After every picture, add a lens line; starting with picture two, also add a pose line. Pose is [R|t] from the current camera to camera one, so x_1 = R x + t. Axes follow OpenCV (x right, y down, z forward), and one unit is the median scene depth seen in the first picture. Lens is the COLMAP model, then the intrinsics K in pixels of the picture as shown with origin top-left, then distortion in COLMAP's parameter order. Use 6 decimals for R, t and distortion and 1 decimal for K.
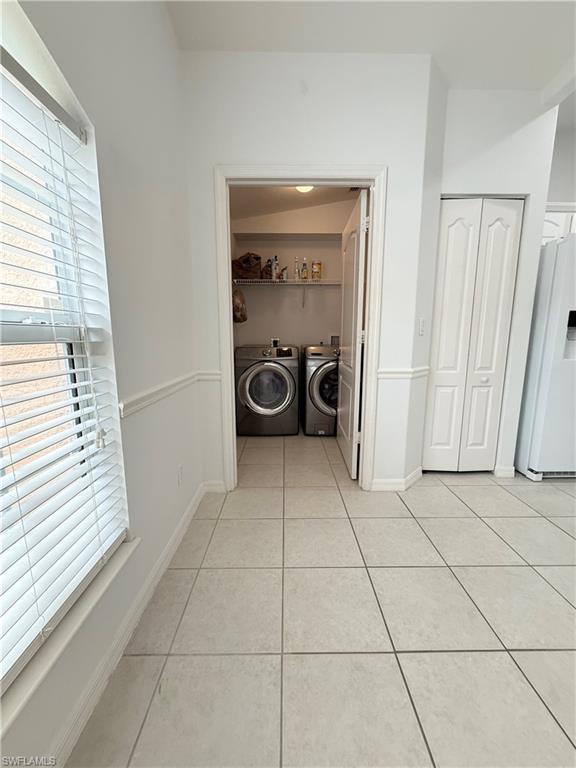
lens RADIAL K [[306.5, 0, 288.3], [0, 306.5, 384.1], [0, 0, 1]] dist [-0.000258, 0.000064]
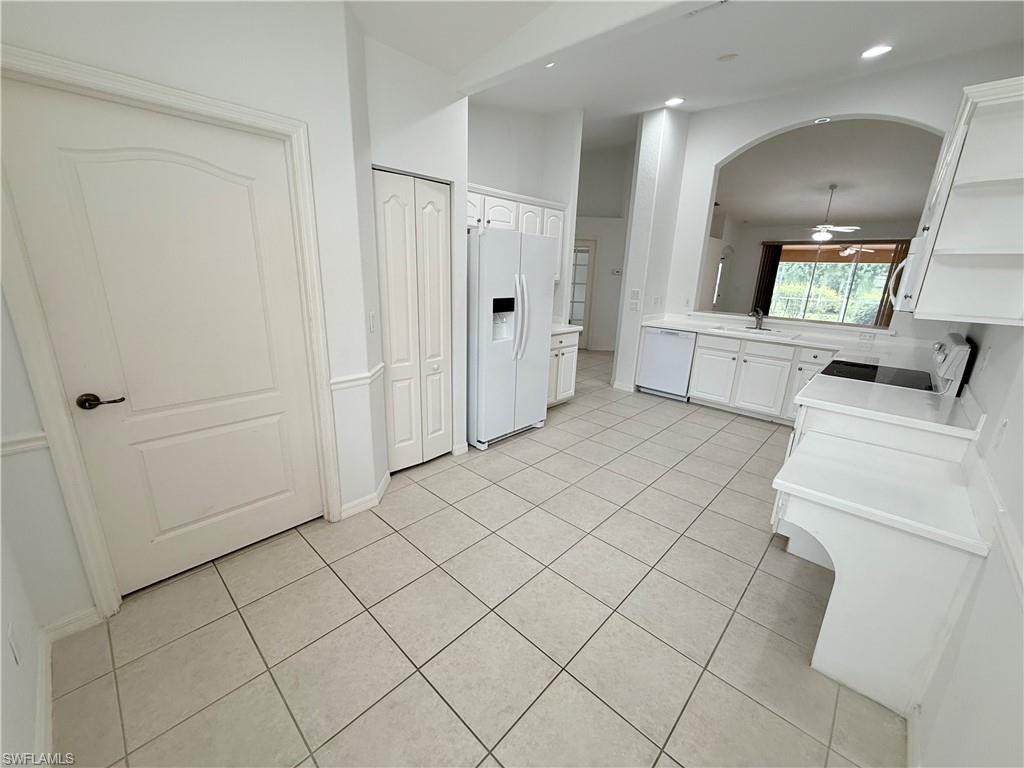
lens RADIAL K [[408.7, 0, 511.2], [0, 408.7, 383.0], [0, 0, 1]] dist [-0.000258, 0.000064]
pose [[0.692370, -0.175098, 0.699974, -0.124670], [0.082578, 0.982963, 0.164207, -0.163472], [-0.716802, -0.055890, 0.695034, -0.093649]]
